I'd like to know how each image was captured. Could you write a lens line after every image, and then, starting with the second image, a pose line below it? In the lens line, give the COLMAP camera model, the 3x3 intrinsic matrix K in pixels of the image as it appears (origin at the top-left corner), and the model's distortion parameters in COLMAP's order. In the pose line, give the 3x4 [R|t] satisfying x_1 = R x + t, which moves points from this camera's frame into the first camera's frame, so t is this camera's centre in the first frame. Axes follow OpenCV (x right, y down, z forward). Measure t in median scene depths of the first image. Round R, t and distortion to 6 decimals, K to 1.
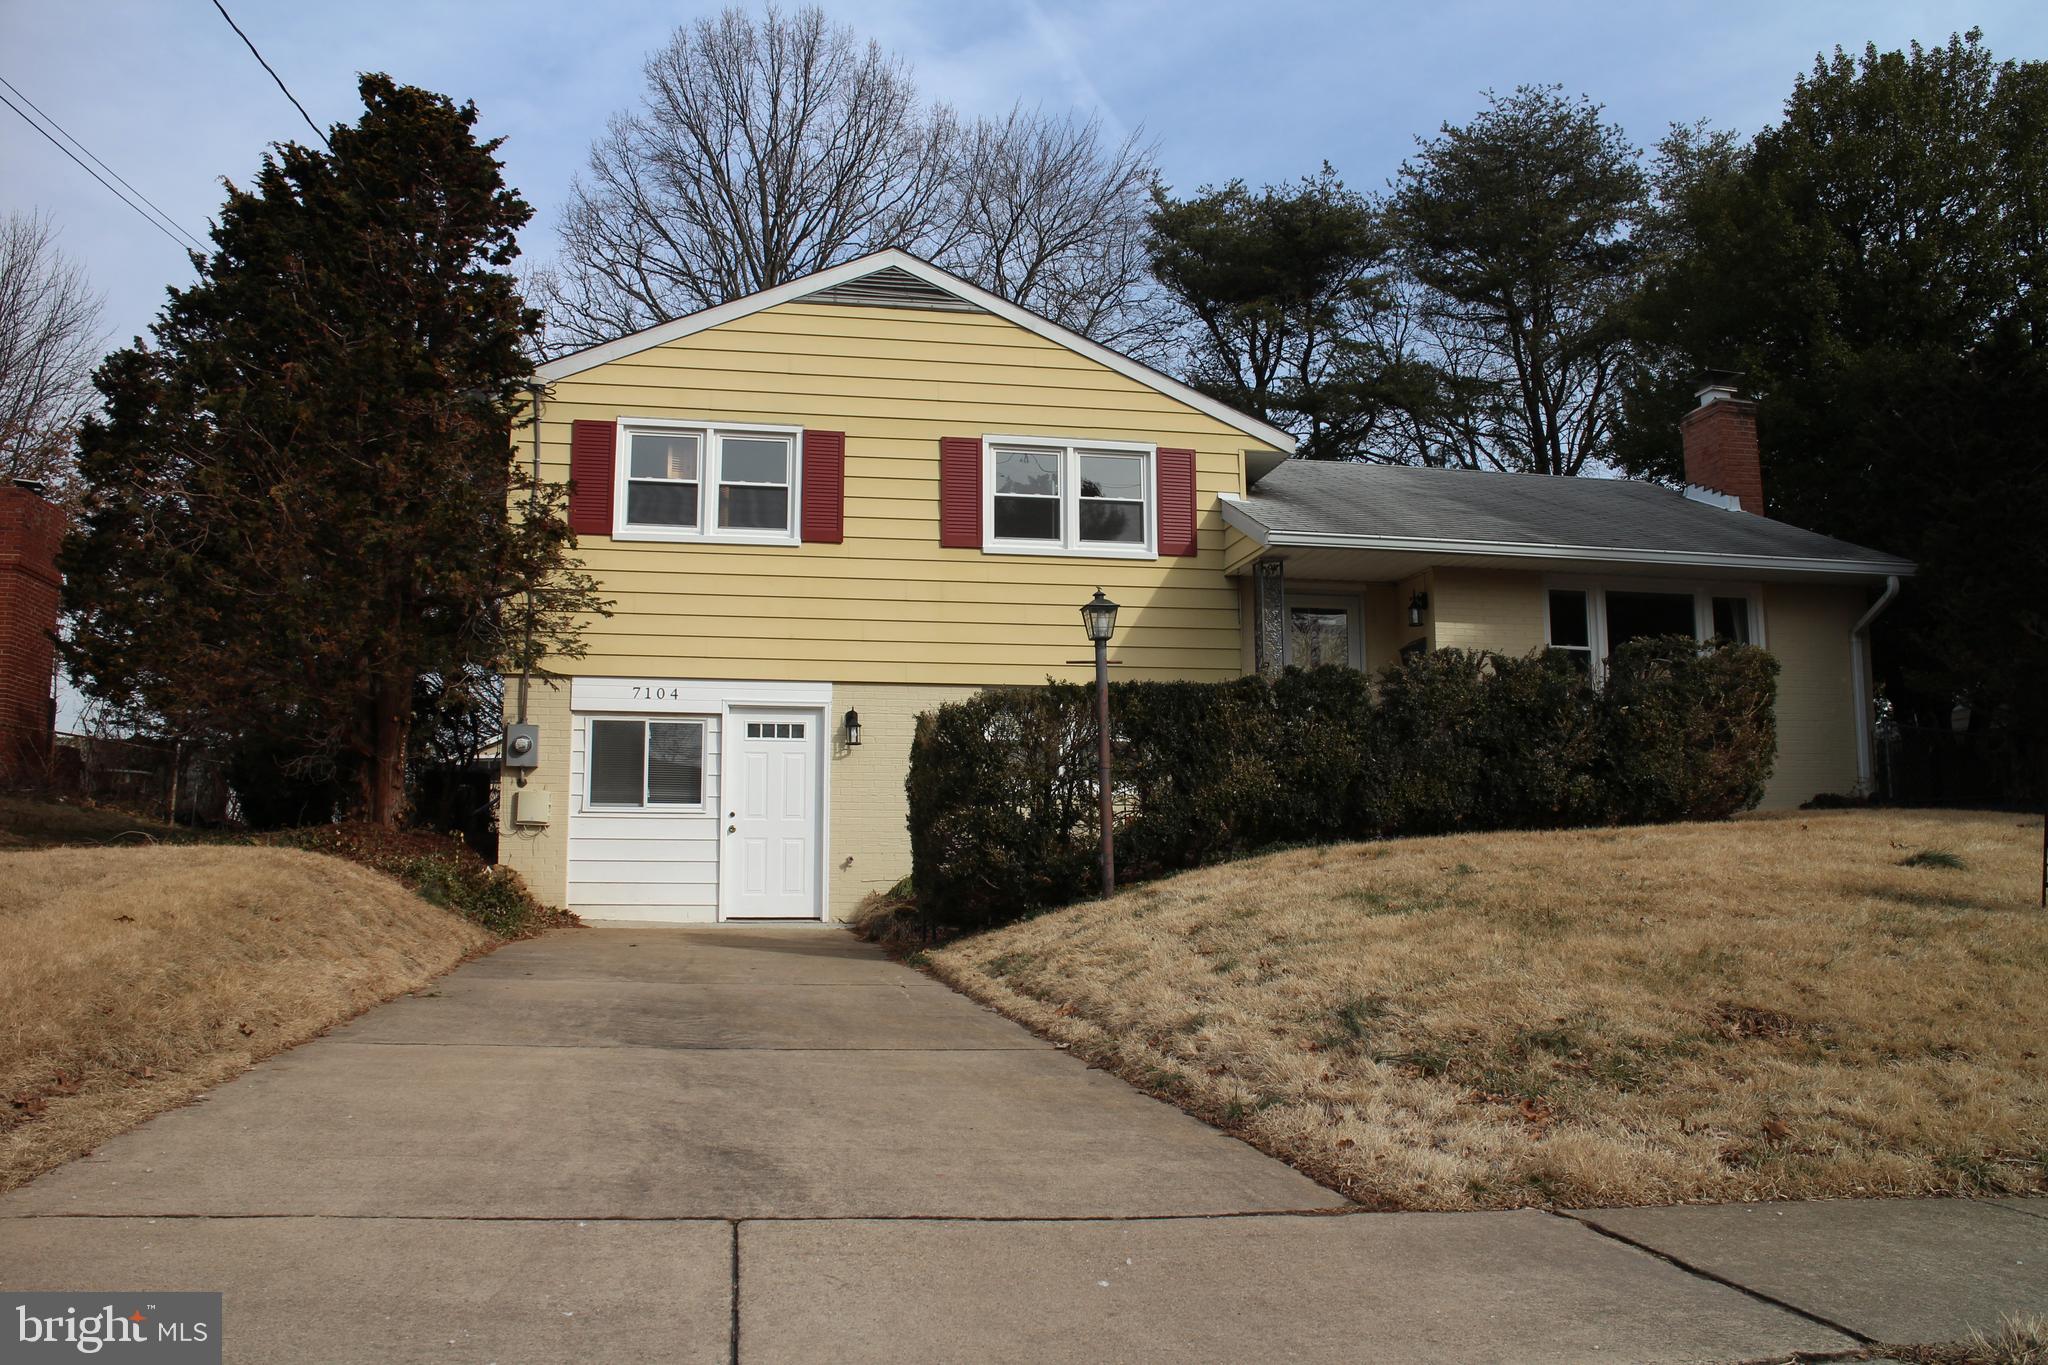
lens RADIAL K [[1672.7, 0, 1030.6], [0, 1672.7, 673.1], [0, 0, 1]] dist [-0.163570, 0.119001]
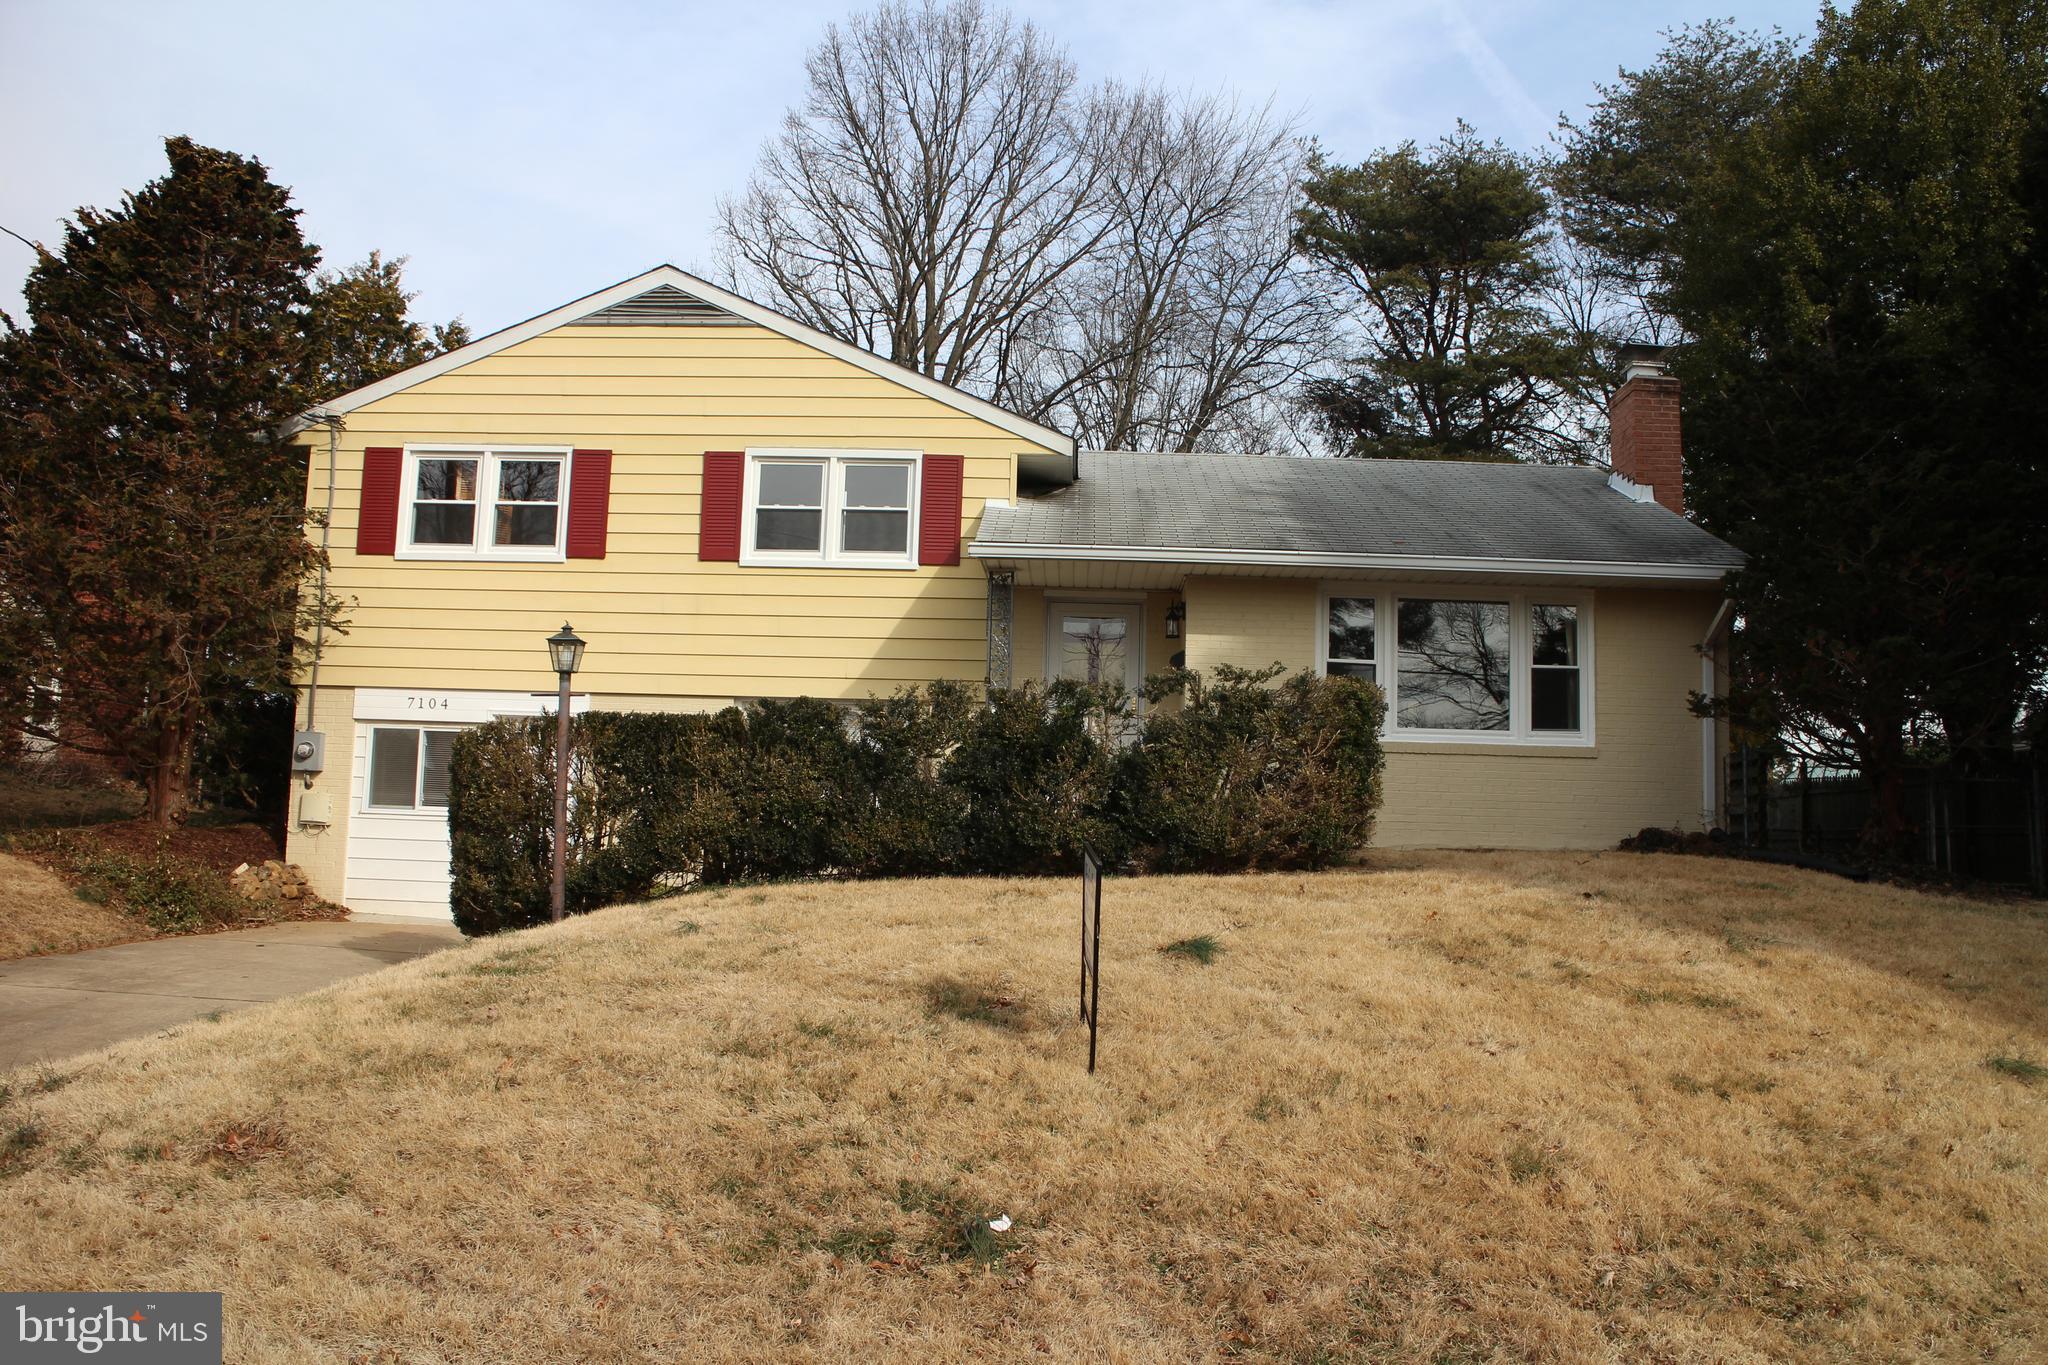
lens RADIAL K [[1672.7, 0, 1030.6], [0, 1672.7, 673.1], [0, 0, 1]] dist [-0.163570, 0.119001]
pose [[0.974801, 0.005680, -0.223005, 0.378419], [-0.001275, 0.999801, 0.019892, -0.028017], [0.223073, -0.019107, 0.974614, 0.059243]]
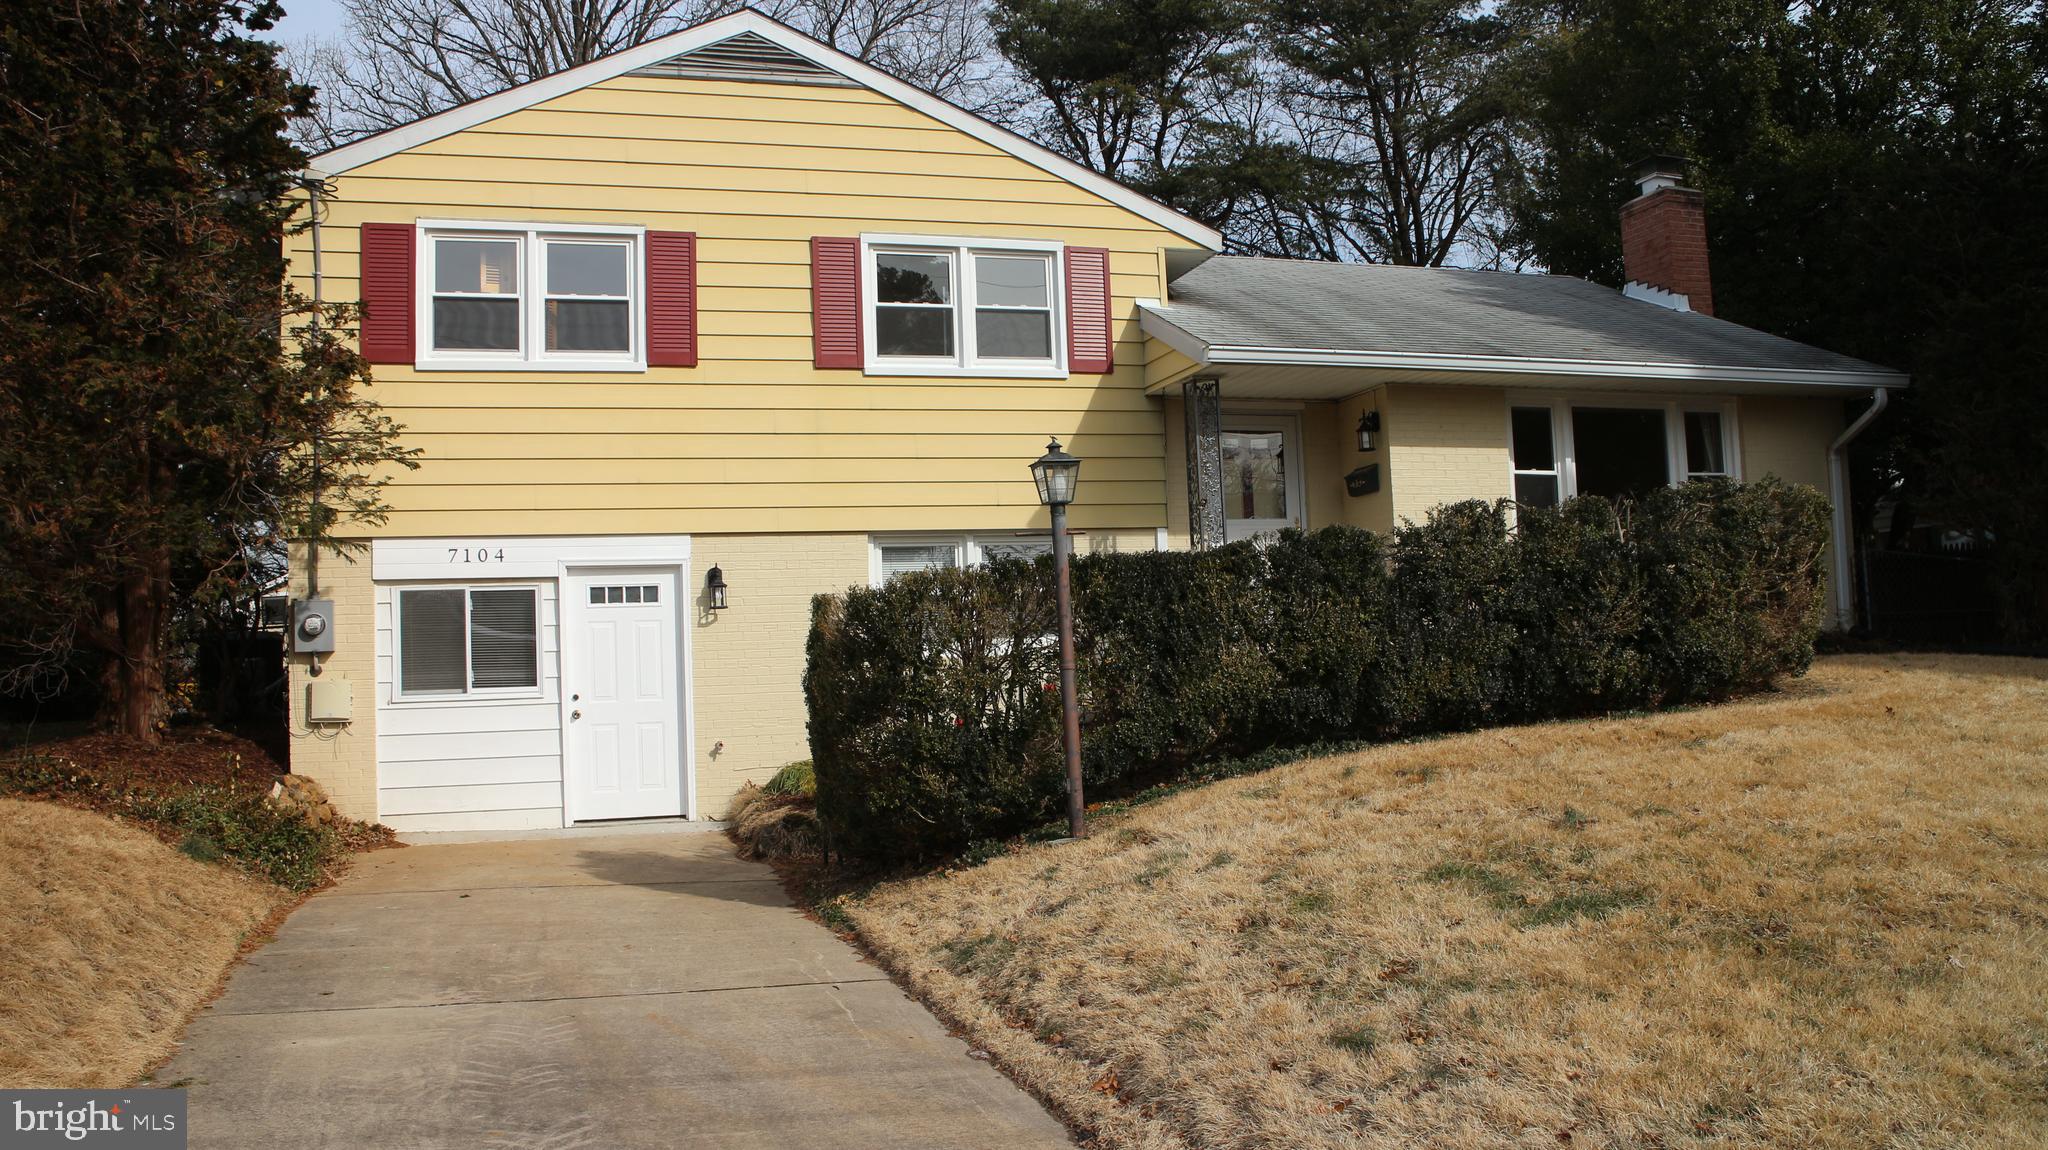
lens RADIAL K [[1674.3, 0, 1030.3], [0, 1674.3, 569.7], [0, 0, 1]] dist [-0.165678, 0.128418]
pose [[0.994035, -0.026876, 0.105695, -0.038163], [0.019793, 0.997523, 0.067500, -0.029894], [-0.107247, -0.065006, 0.992105, 0.154956]]
